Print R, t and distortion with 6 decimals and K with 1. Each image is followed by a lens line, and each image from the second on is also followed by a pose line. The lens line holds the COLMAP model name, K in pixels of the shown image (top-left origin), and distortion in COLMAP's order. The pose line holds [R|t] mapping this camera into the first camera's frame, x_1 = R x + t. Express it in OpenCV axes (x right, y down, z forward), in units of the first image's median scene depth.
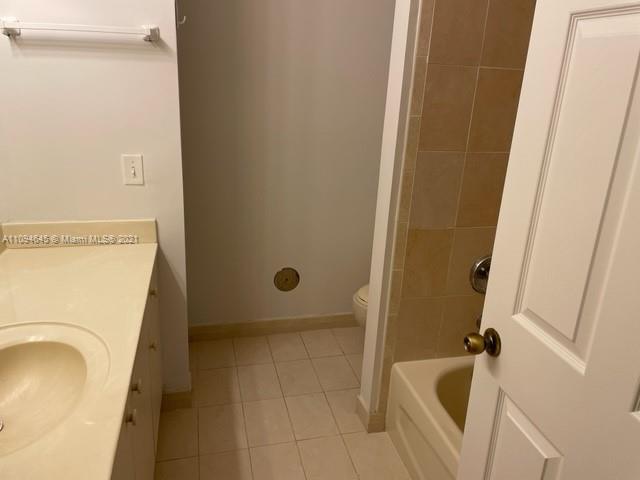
lens RADIAL K [[481.5, 0, 324.7], [0, 481.5, 237.7], [0, 0, 1]] dist [0.080318, -0.090187]
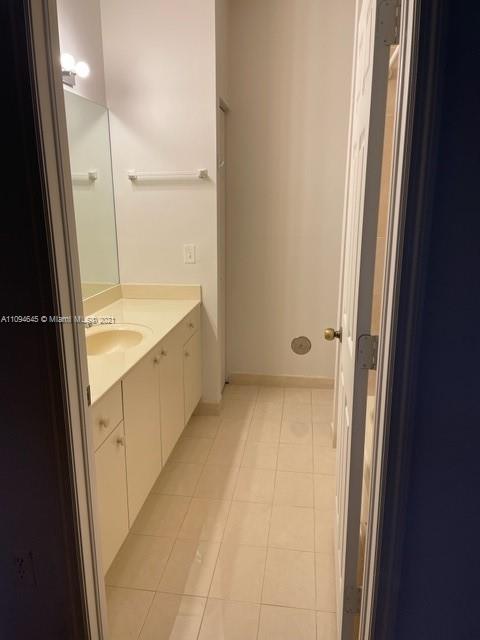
lens RADIAL K [[481.5, 0, 240.0], [0, 481.5, 320.0], [0, 0, 1]] dist [0.080318, -0.090187]
pose [[0.926815, 0.045094, -0.372801, 0.366170], [-0.075371, 0.994900, -0.067035, 0.170697], [0.367877, 0.090228, 0.925487, -0.414158]]
